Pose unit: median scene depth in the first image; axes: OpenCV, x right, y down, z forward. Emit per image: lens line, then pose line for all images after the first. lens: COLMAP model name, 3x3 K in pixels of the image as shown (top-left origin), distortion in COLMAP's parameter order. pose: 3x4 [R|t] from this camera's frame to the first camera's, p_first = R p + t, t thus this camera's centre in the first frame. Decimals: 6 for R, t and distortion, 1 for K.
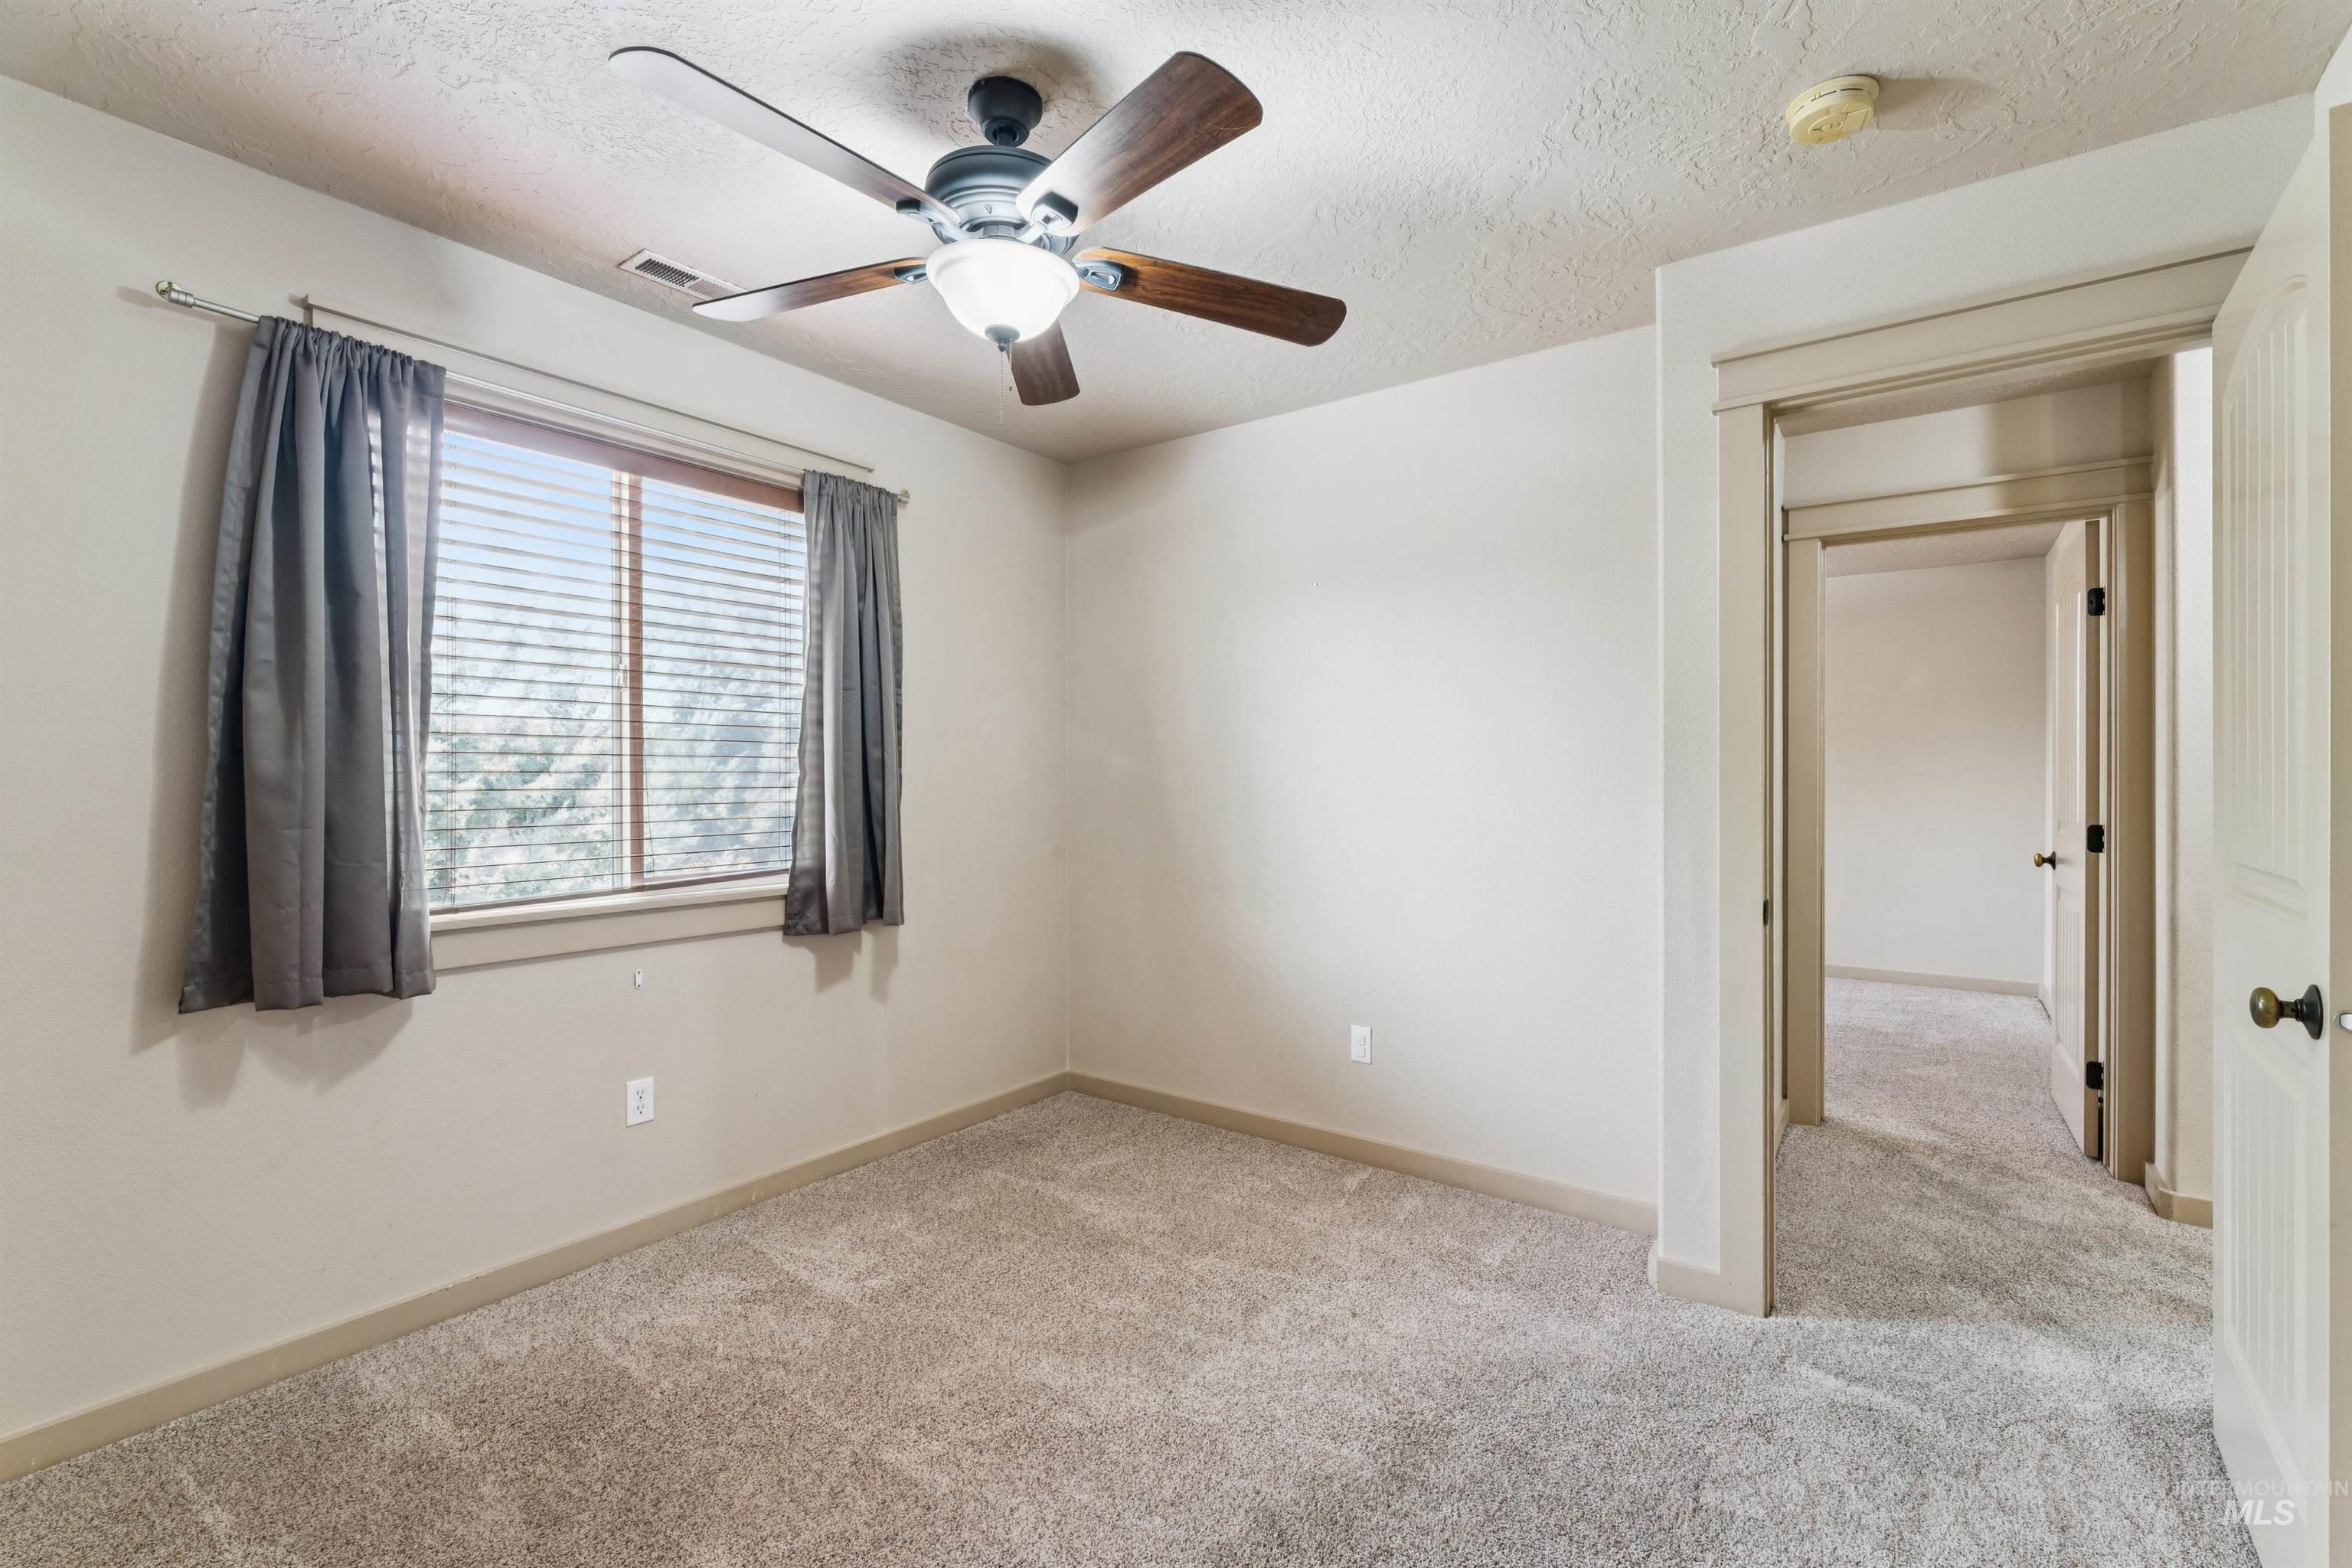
lens RADIAL K [[1000.0, 0, 1176.2], [0, 1000.0, 790.1], [0, 0, 1]] dist [-0.008810, 0.001829]
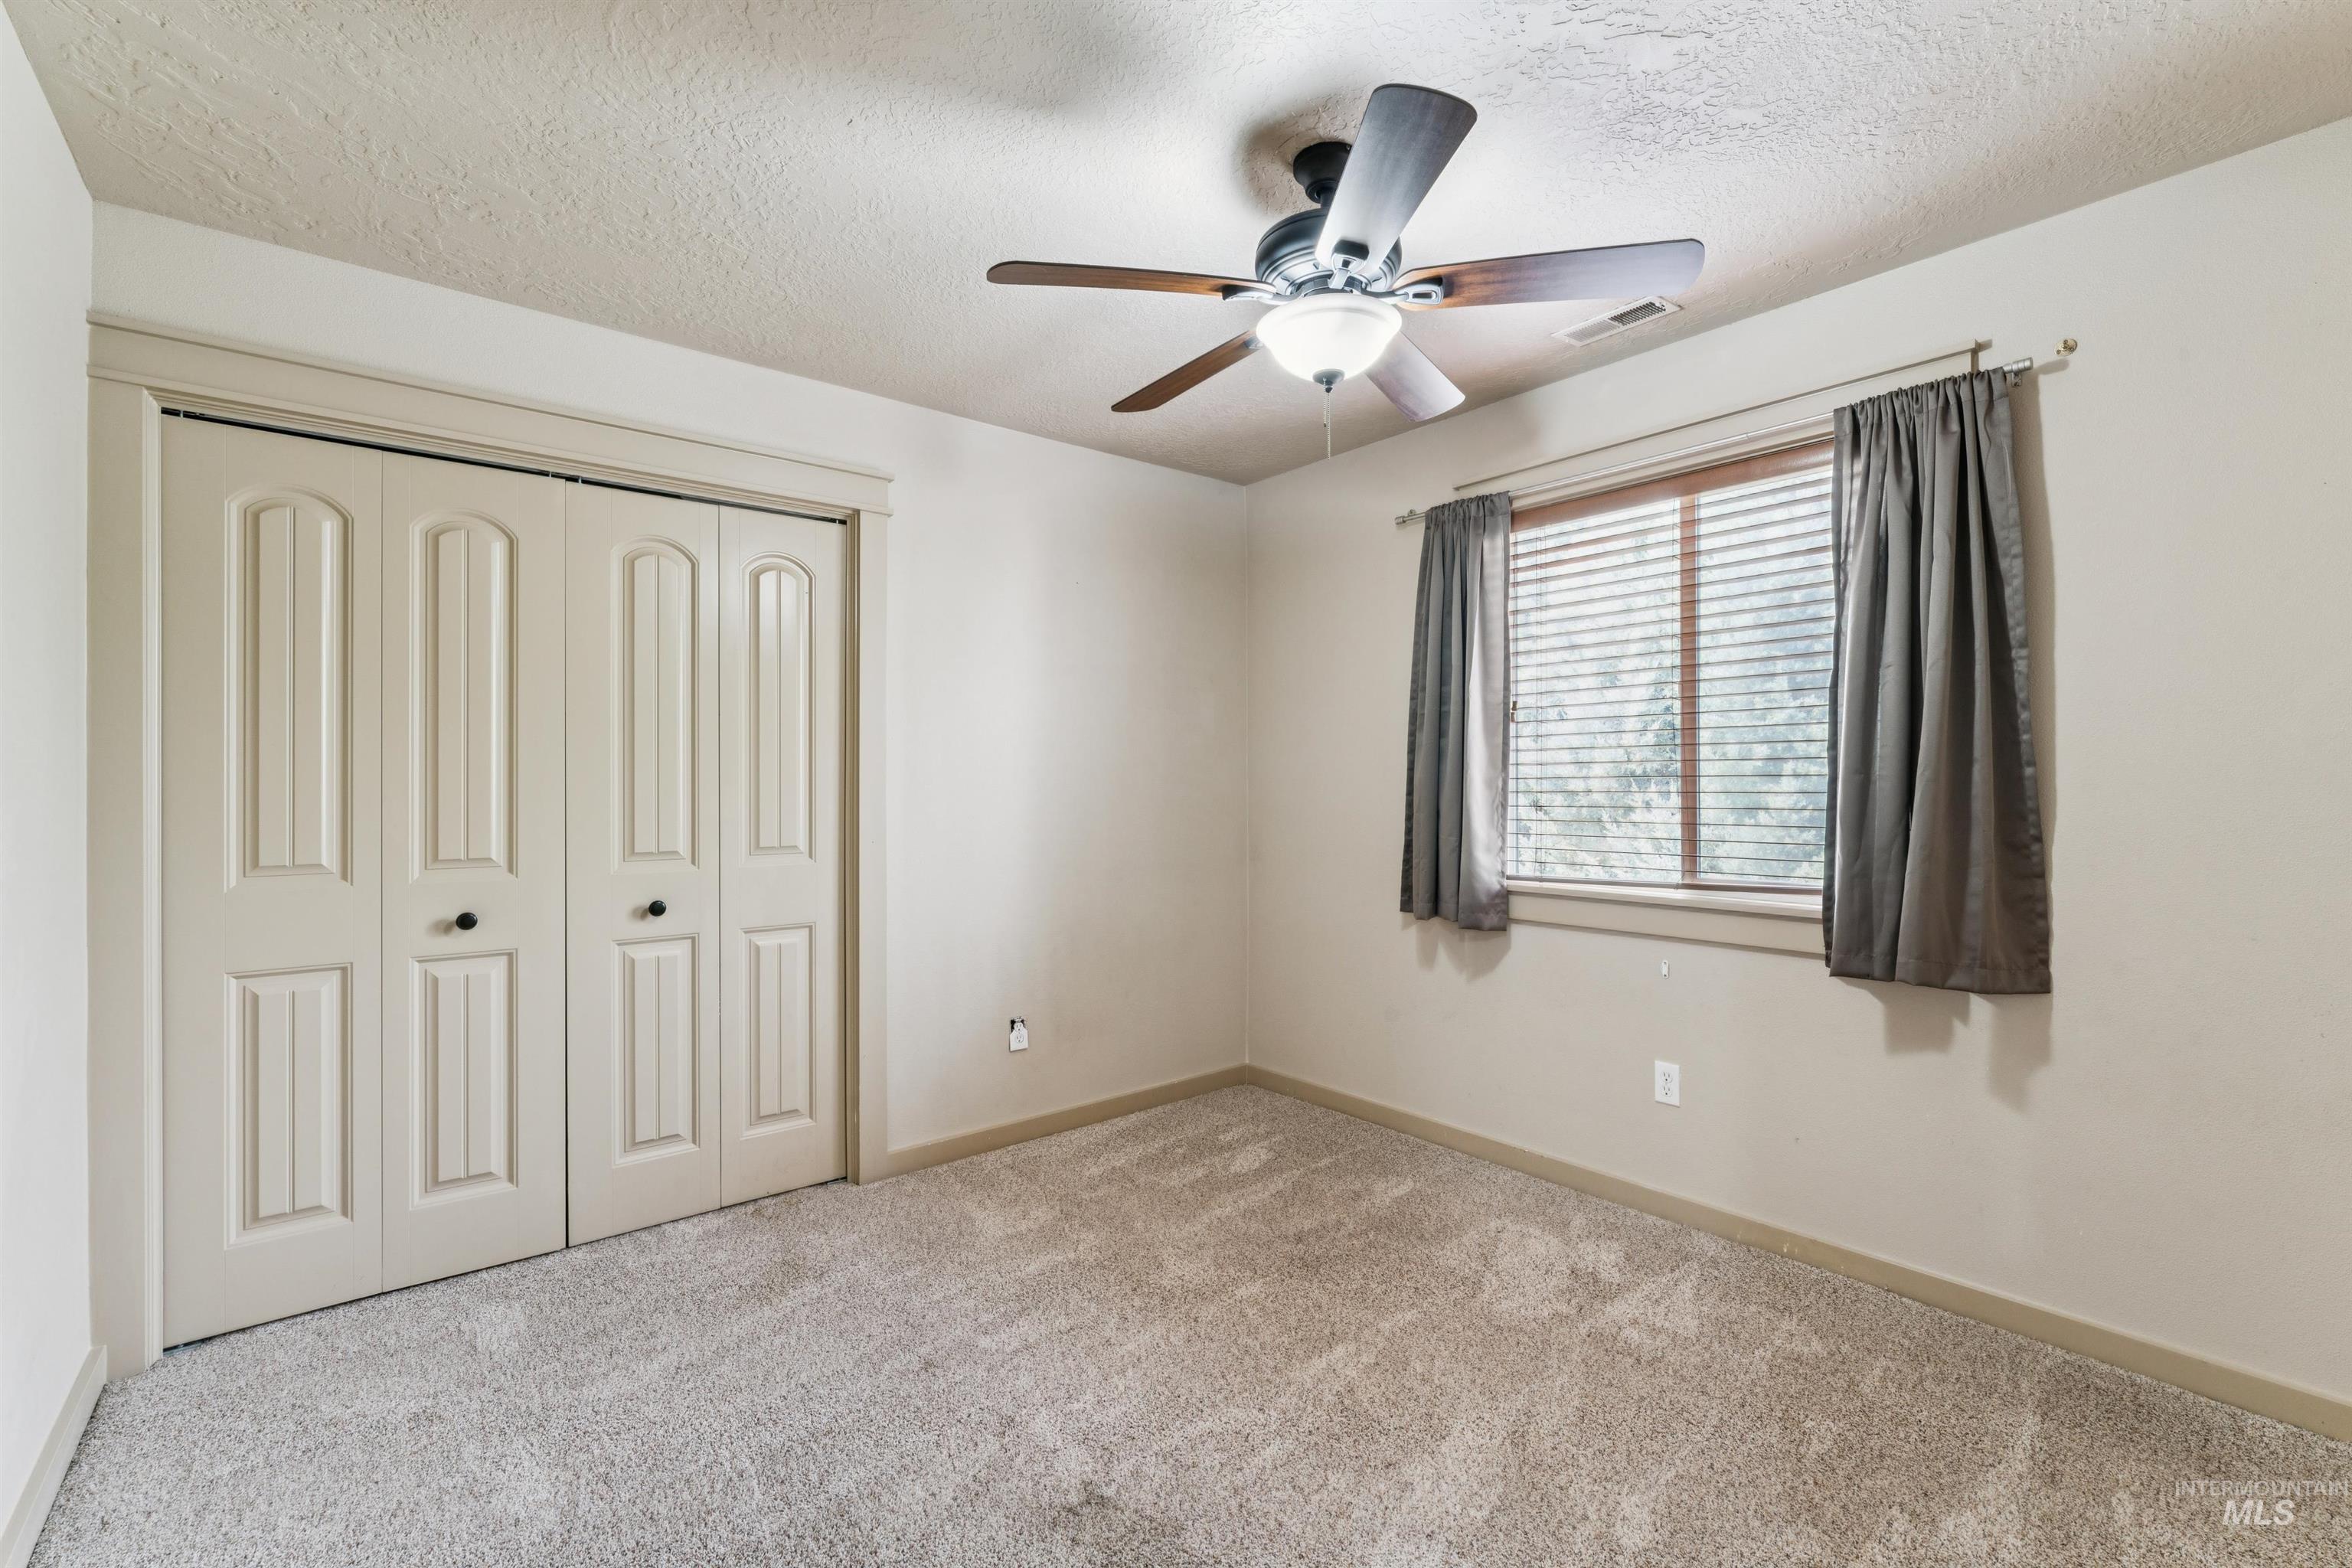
lens RADIAL K [[1000.0, 0, 1176.3], [0, 1000.0, 786.9], [0, 0, 1]] dist [-0.008810, 0.001829]
pose [[-0.237340, 0.008362, -0.971391, 0.624197], [-0.007892, 0.999913, 0.010536, -0.013989], [0.971395, 0.010166, -0.237253, 0.734029]]
